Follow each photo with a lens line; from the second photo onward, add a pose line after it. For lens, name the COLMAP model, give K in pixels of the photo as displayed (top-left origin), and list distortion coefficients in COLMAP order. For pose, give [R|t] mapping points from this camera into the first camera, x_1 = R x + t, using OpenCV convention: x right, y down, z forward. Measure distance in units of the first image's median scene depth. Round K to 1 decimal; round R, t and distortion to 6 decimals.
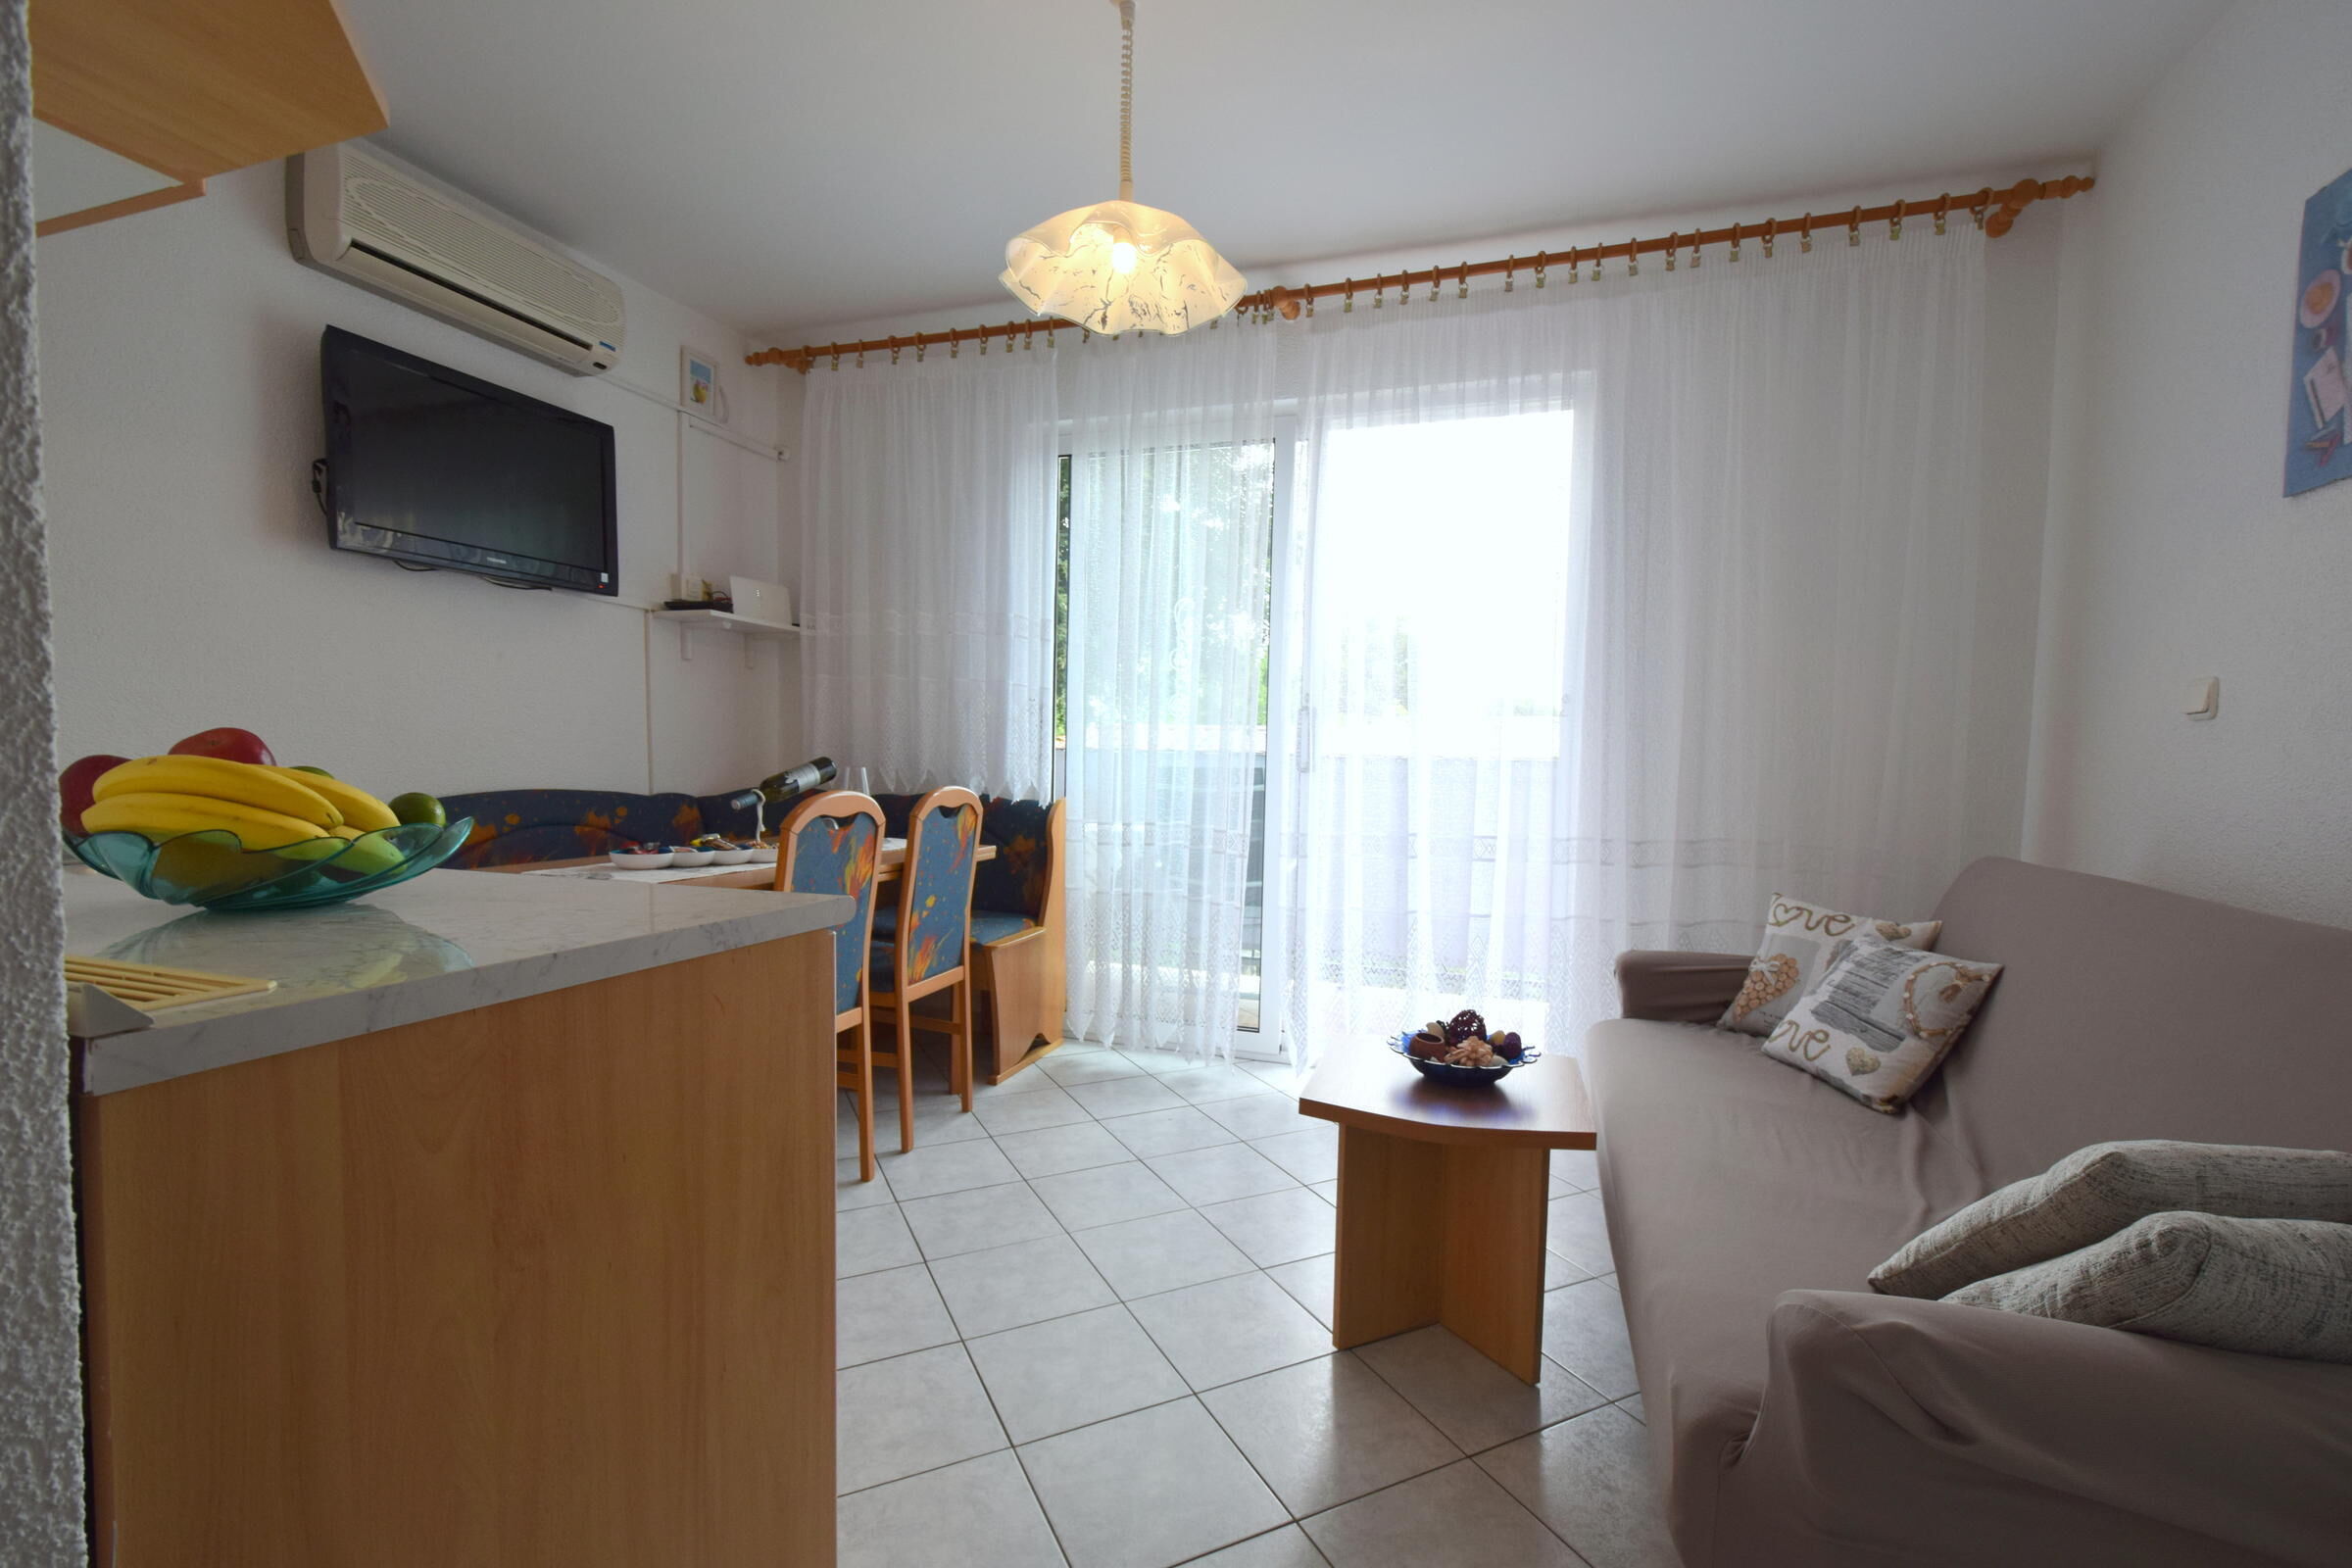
lens RADIAL K [[1019.2, 0, 1167.1], [0, 1019.2, 811.8], [0, 0, 1]] dist [0.000365, -0.000251]
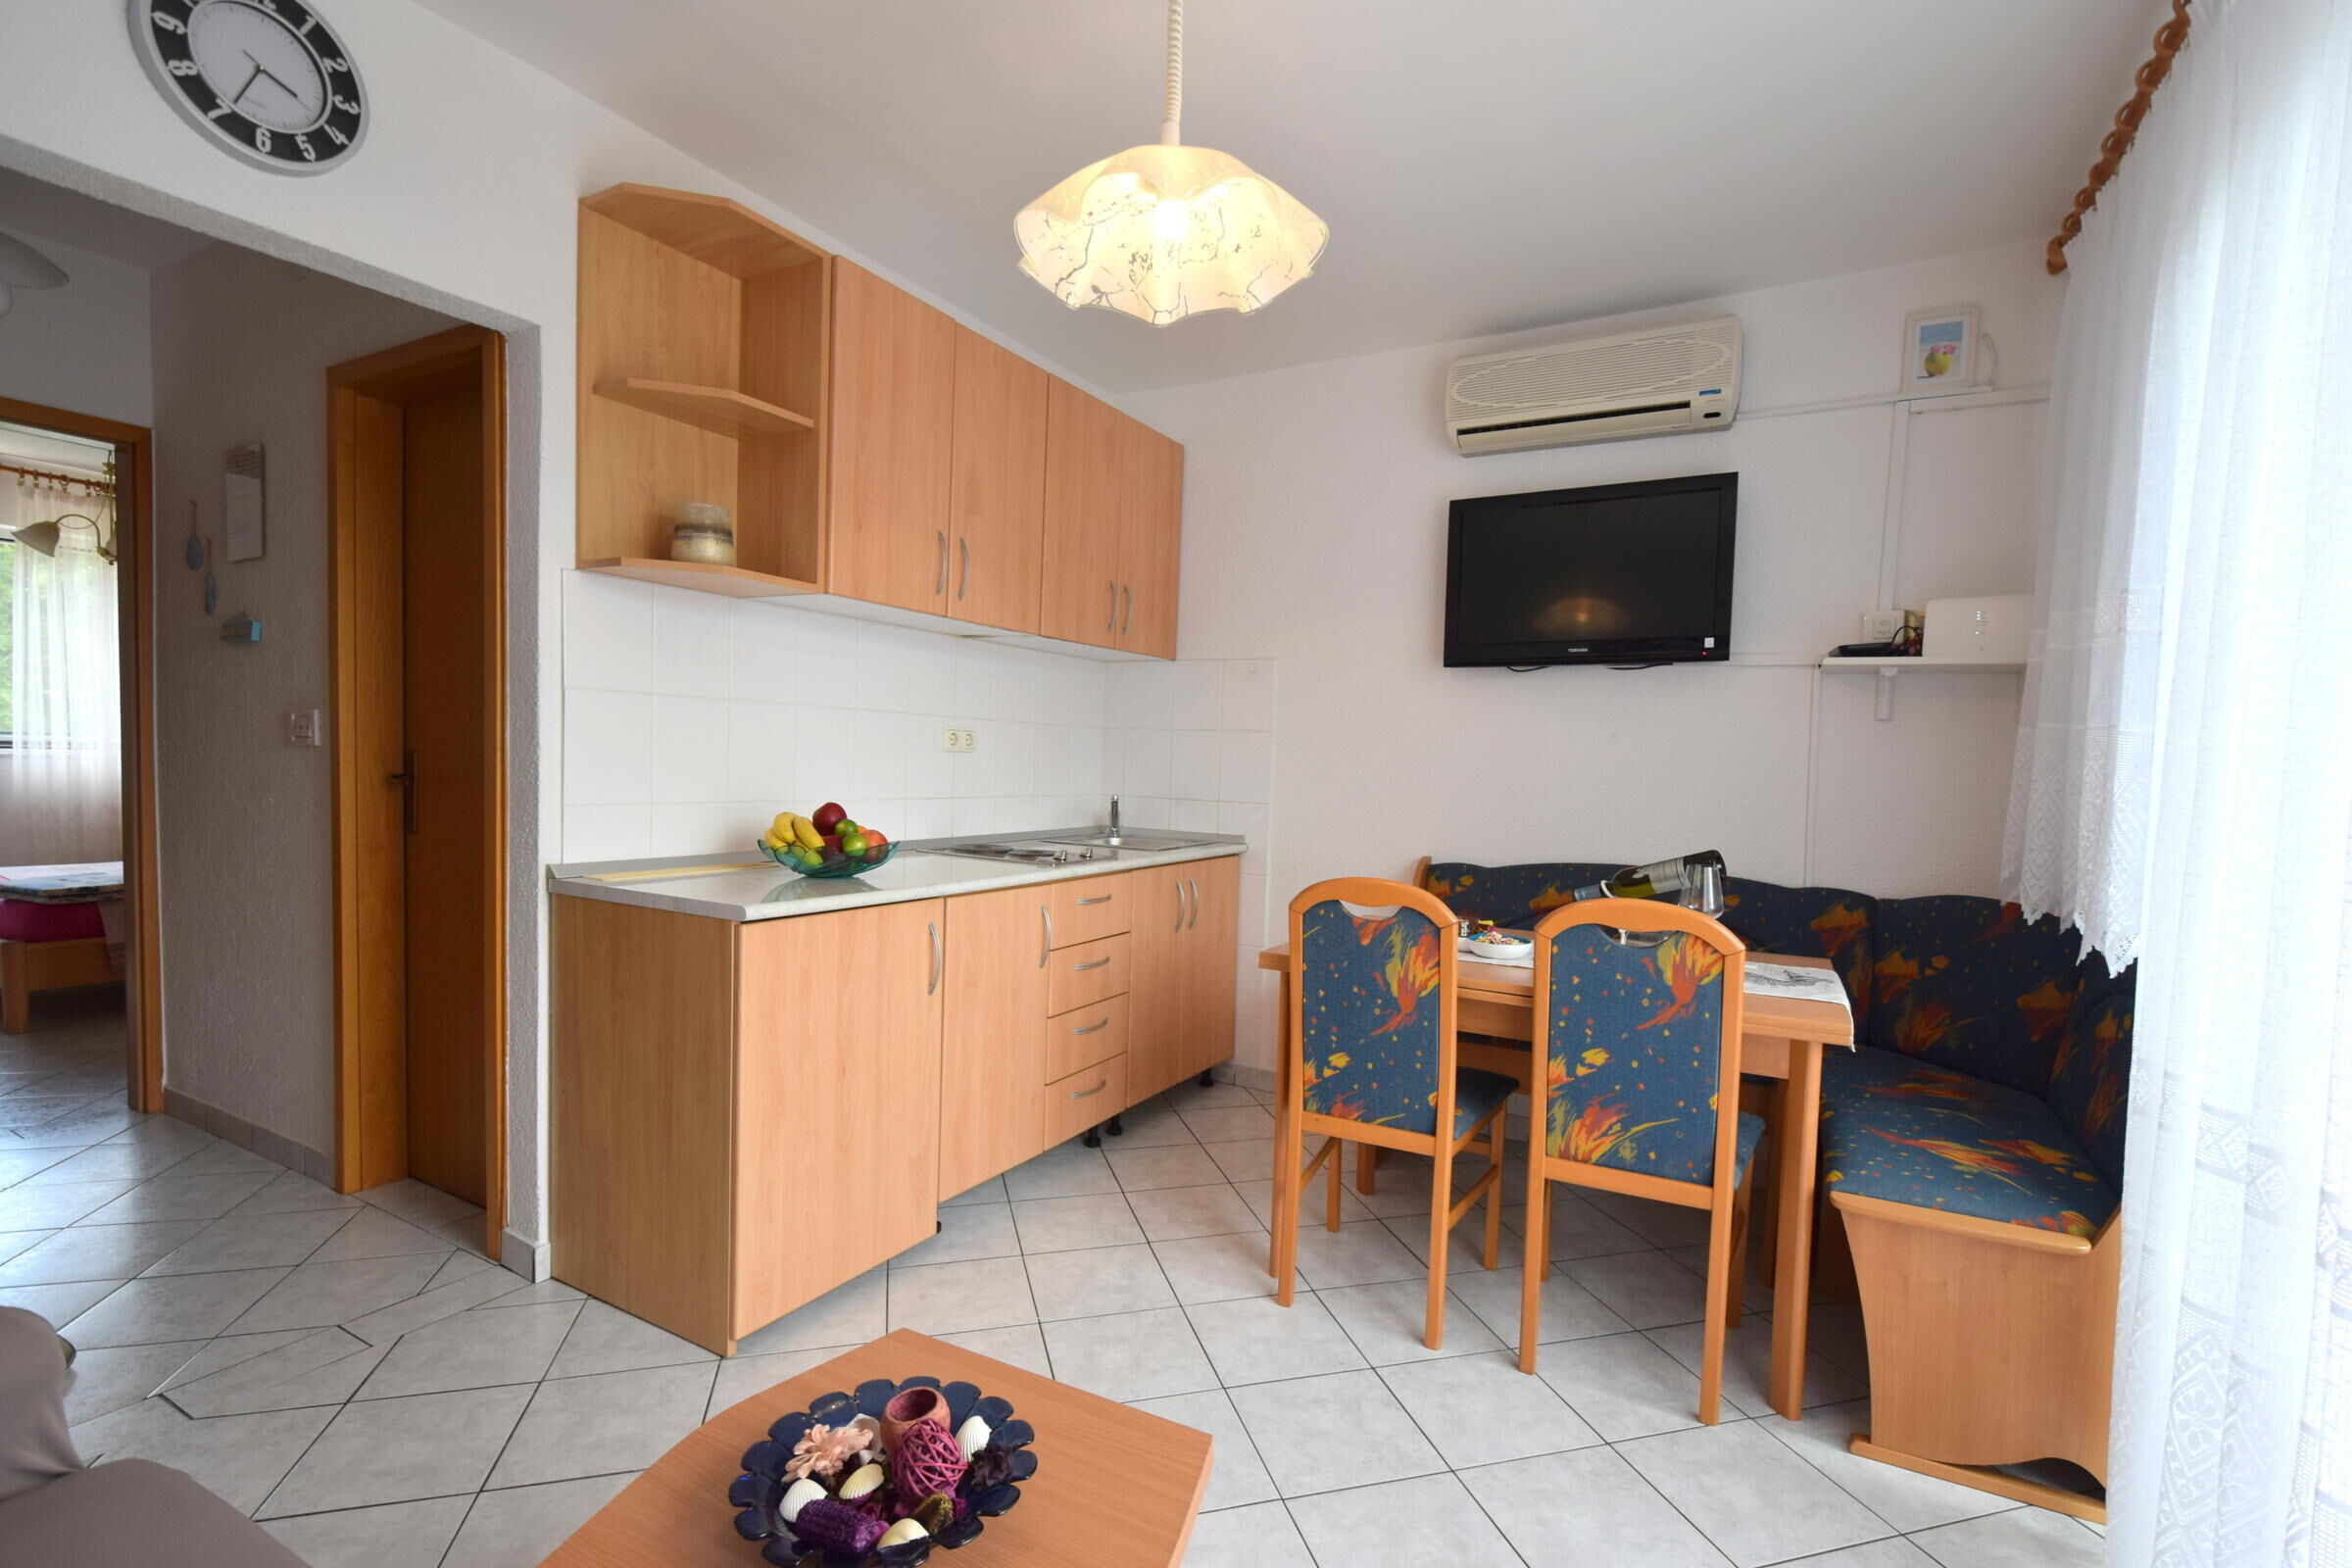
lens RADIAL K [[1033.0, 0, 1176.4], [0, 1033.0, 810.1], [0, 0, 1]] dist [0.000704, -0.003977]
pose [[-0.168173, 0.020689, -0.985540, 0.456478], [-0.089254, 0.995354, 0.036126, -0.072295], [0.981709, 0.094039, -0.165545, 0.715376]]
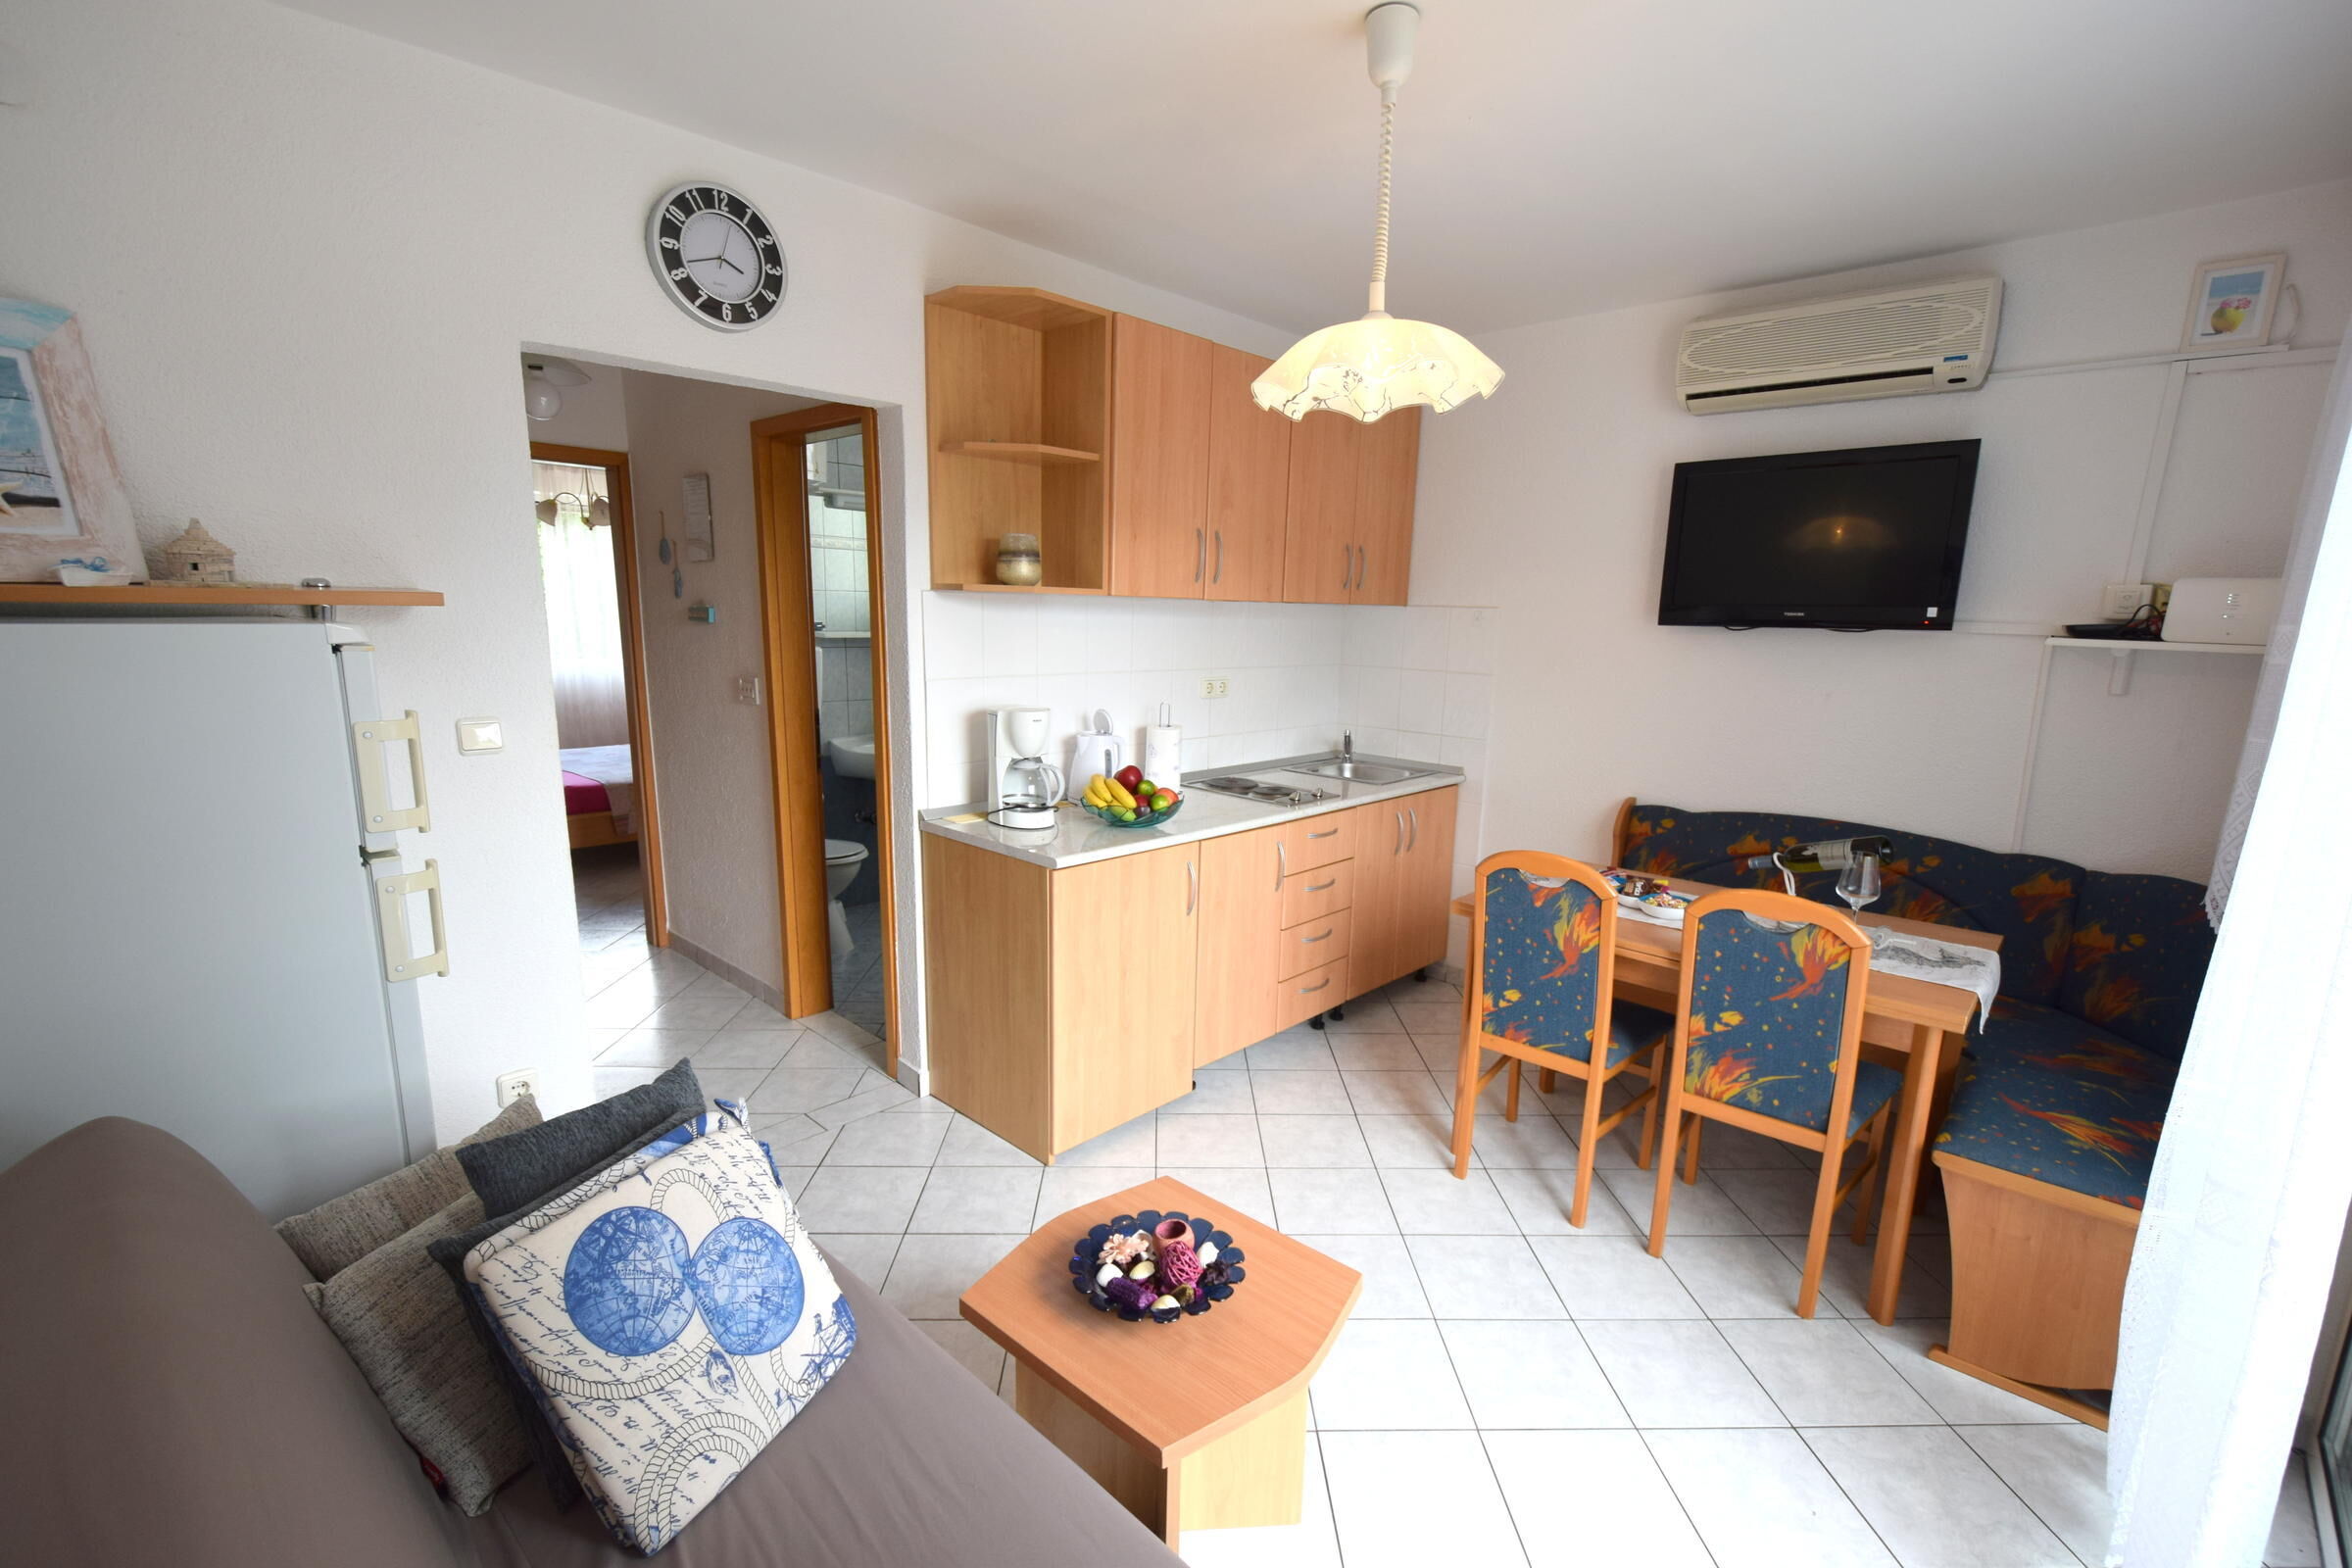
lens RADIAL K [[987.2, 0, 1186.4], [0, 987.2, 803.6], [0, 0, 1]] dist [0.001920, -0.006792]
pose [[-0.399722, 0.141980, -0.905574, 0.578395], [-0.082194, 0.978400, 0.189678, -0.177203], [0.912944, 0.150251, -0.379418, 0.763806]]
